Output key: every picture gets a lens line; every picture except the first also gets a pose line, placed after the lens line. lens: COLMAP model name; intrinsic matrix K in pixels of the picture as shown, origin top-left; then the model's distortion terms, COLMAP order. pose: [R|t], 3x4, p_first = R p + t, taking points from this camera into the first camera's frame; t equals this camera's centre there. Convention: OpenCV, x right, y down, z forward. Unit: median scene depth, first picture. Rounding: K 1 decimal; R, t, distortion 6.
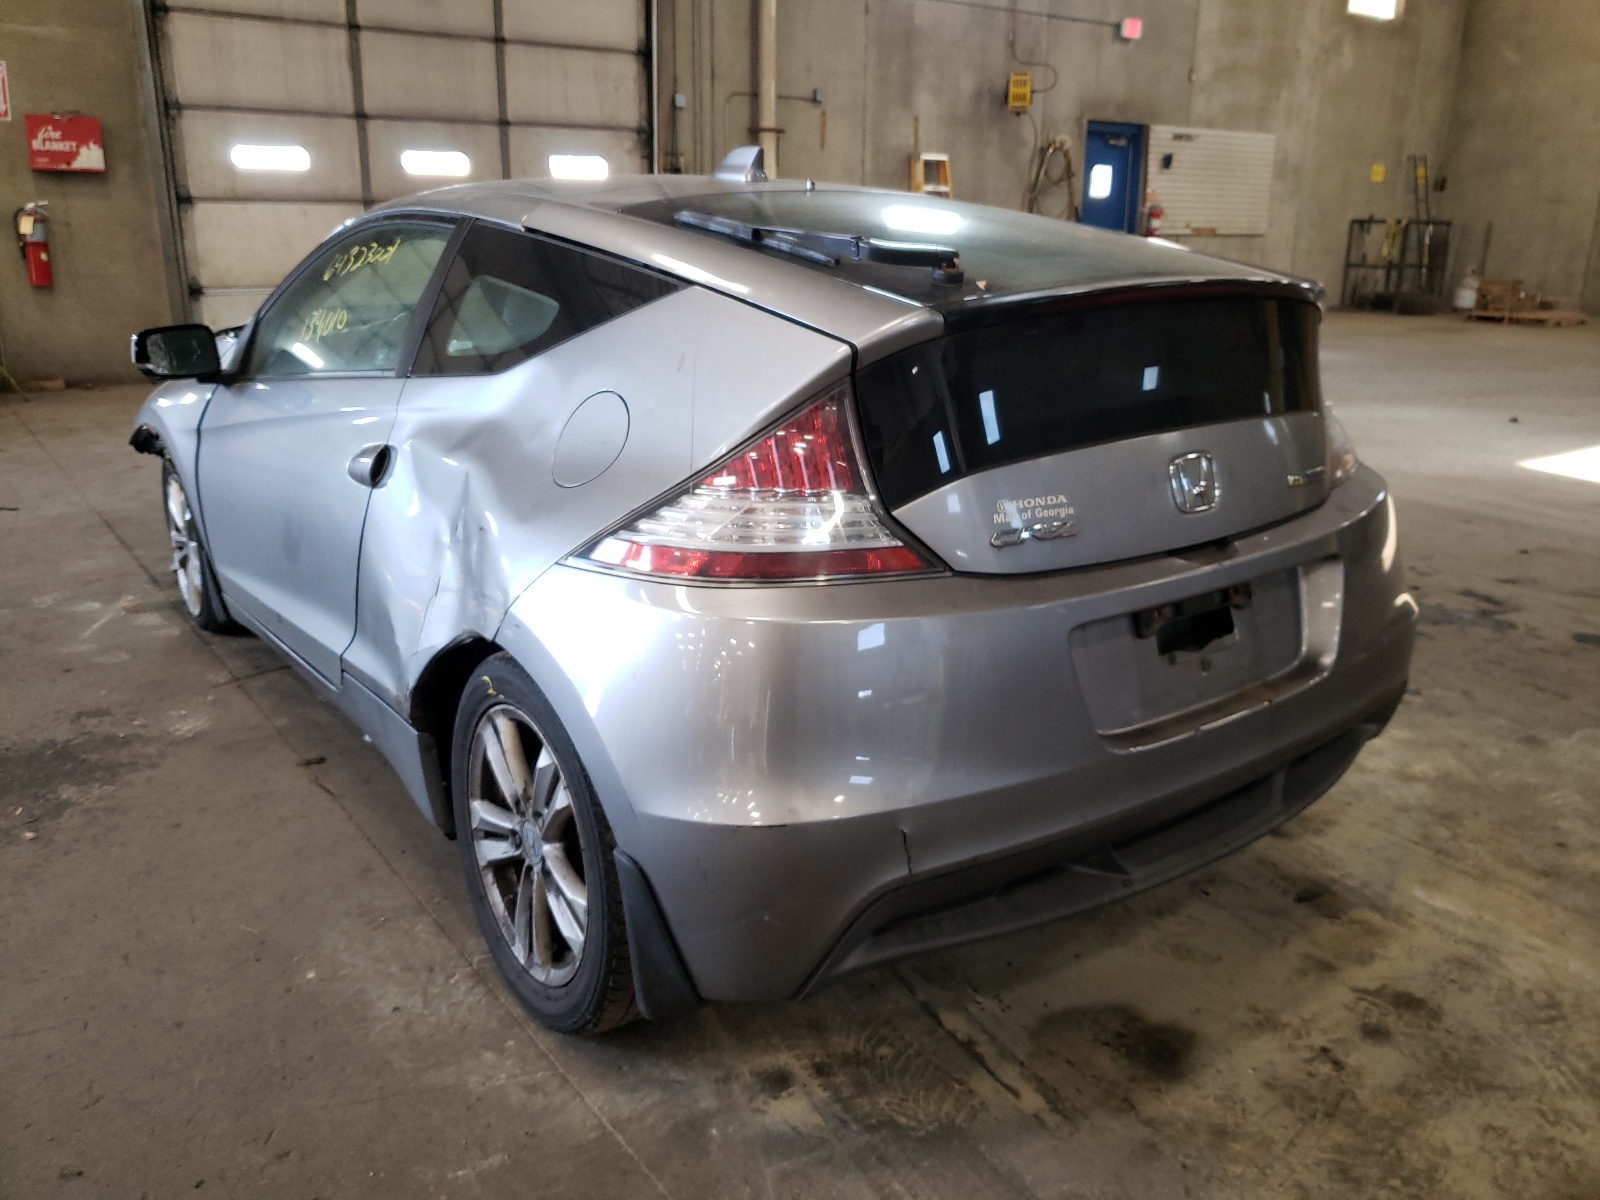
lens RADIAL K [[1220.2, 0, 800.1], [0, 1220.2, 571.4], [0, 0, 1]] dist [0.014689, 0.004510]
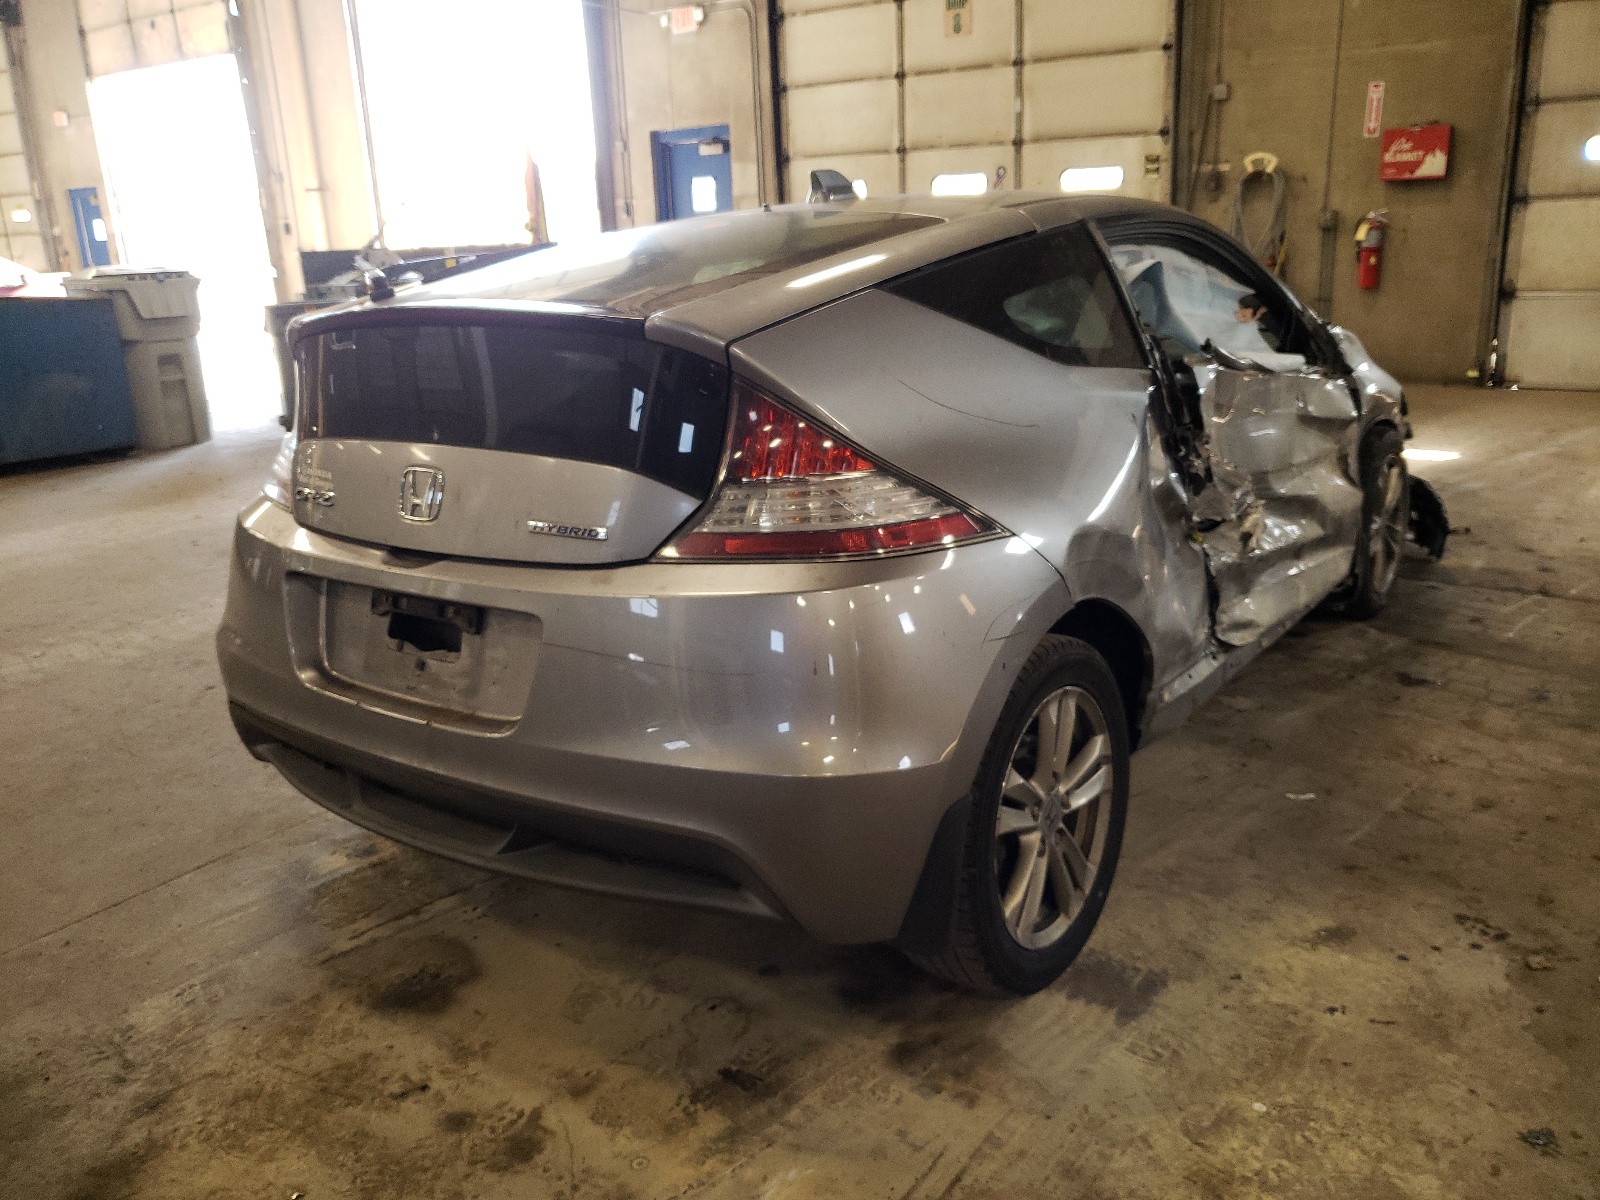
lens RADIAL K [[1203.1, 0, 800.0], [0, 1203.1, 600.0], [0, 0, 1]] dist [0.001985, 0.001297]
pose [[0.334397, 0.249226, -0.908881, 0.798476], [-0.223178, 0.957909, 0.180558, -0.139542], [0.915626, 0.142465, 0.375943, 0.521266]]
